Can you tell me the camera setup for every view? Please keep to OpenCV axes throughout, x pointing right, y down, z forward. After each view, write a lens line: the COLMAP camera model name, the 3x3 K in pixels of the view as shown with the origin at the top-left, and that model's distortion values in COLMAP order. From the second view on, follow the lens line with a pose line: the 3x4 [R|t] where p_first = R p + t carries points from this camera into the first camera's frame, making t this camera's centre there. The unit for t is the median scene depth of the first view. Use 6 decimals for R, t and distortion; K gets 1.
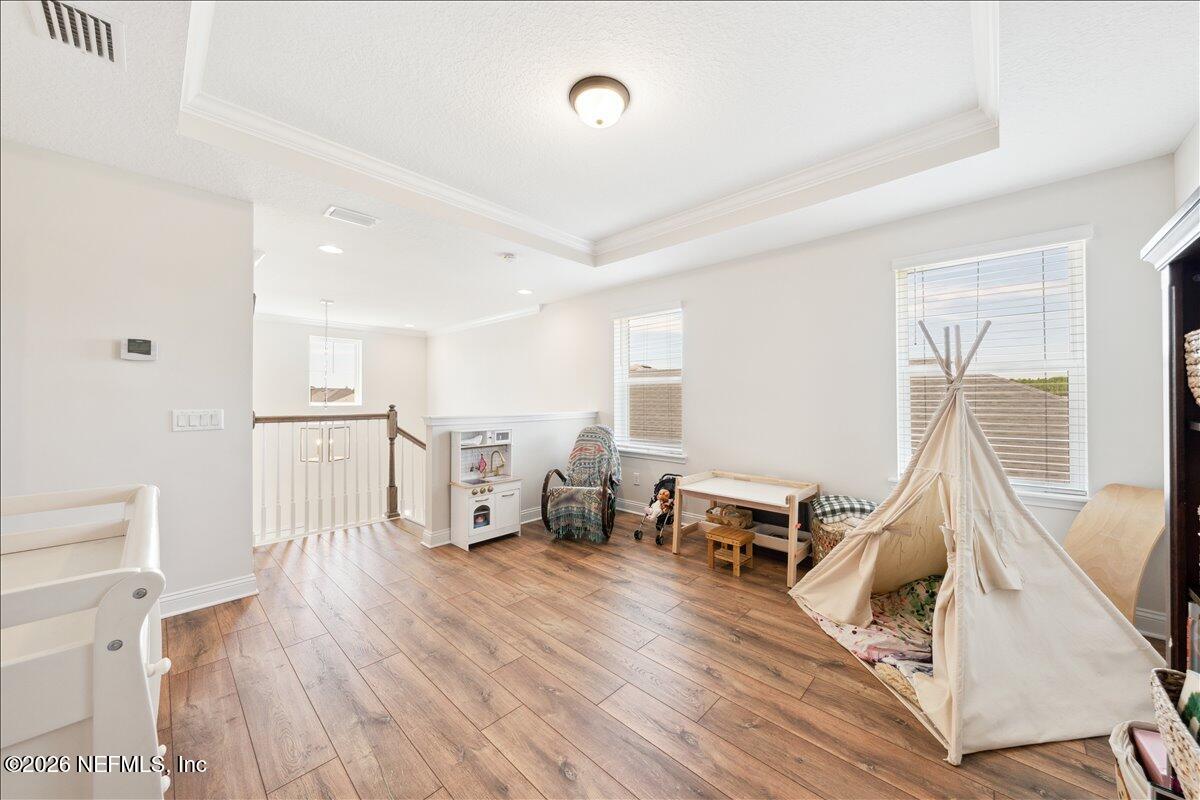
lens RADIAL K [[401.5, 0, 597.6], [0, 401.5, 396.1], [0, 0, 1]] dist [0.000729, 0.000025]
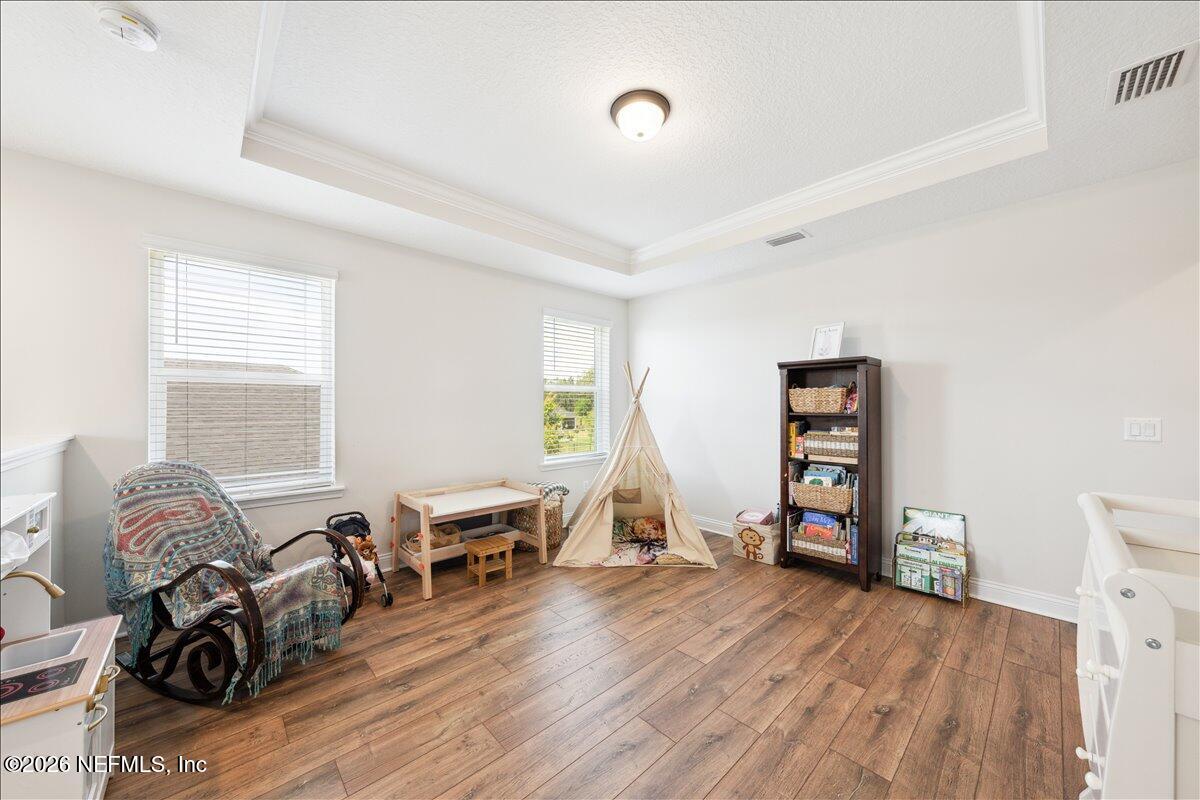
lens RADIAL K [[421.4, 0, 597.8], [0, 421.4, 405.3], [0, 0, 1]] dist [-0.000484, -0.000025]
pose [[0.088283, 0.003988, 0.996087, -0.715560], [-0.006361, 0.999974, -0.003440, 0.003796], [-0.996075, -0.006032, 0.088306, 0.679248]]
